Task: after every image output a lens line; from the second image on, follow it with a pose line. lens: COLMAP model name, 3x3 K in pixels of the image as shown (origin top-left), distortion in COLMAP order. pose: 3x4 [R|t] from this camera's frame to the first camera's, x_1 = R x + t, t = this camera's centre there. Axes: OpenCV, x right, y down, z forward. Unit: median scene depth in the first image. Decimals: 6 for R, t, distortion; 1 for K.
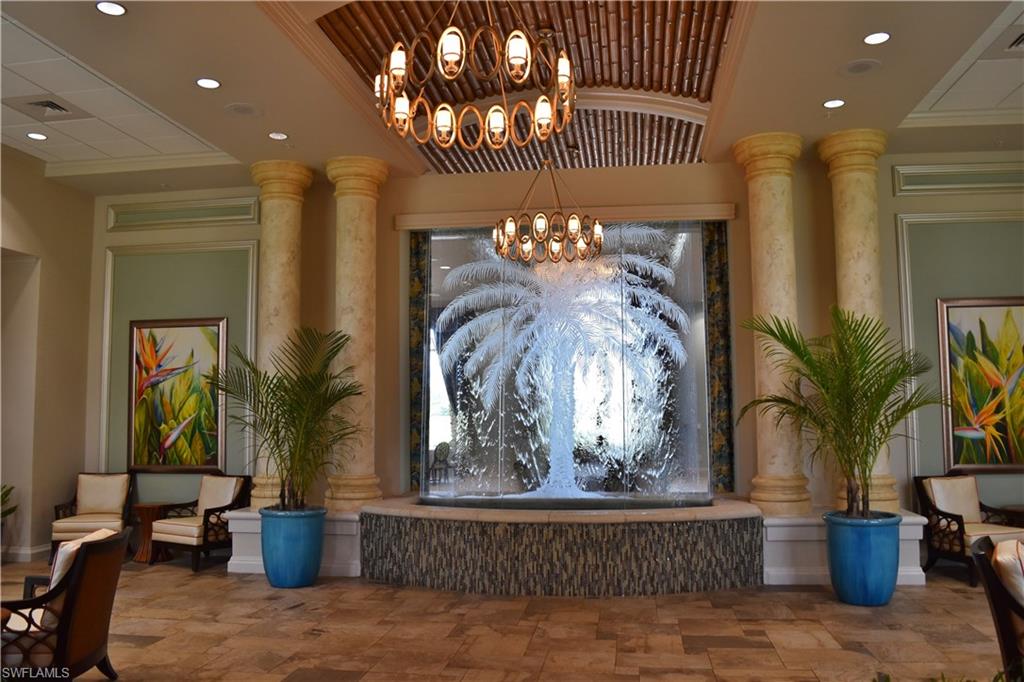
lens RADIAL K [[804.0, 0, 512.0], [0, 804.0, 341.0], [0, 0, 1]] dist [-0.078659, 0.002817]
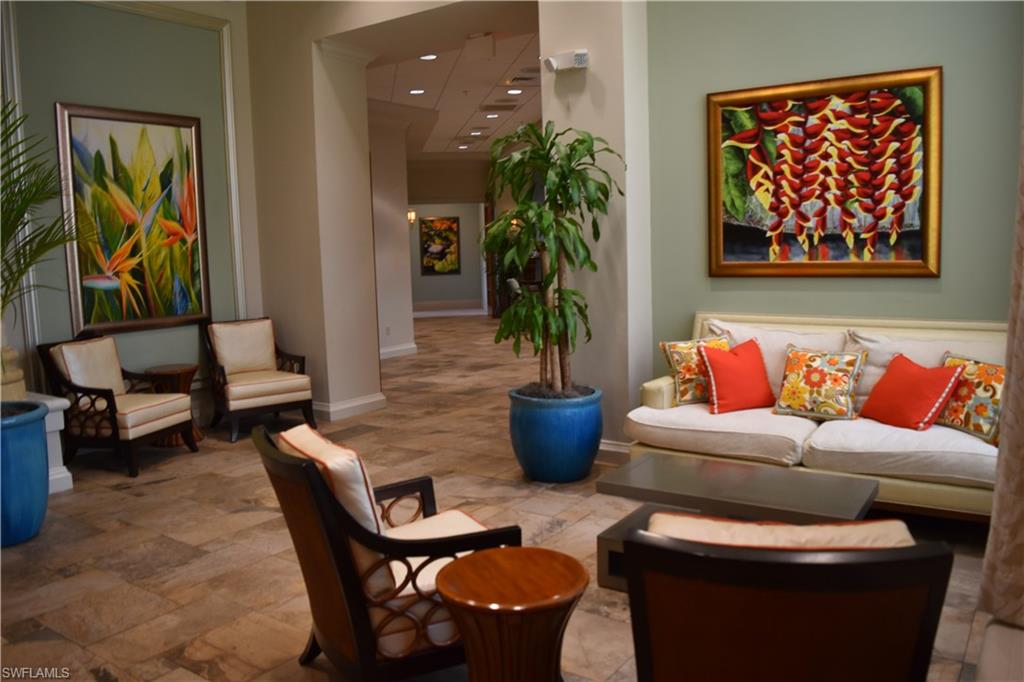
lens RADIAL K [[804.0, 0, 512.0], [0, 804.0, 341.0], [0, 0, 1]] dist [-0.078659, 0.002817]
pose [[0.449505, -0.112671, 0.886143, 0.065617], [-0.047367, 0.987611, 0.149600, 0.038106], [-0.892021, -0.109219, 0.438600, 0.282283]]
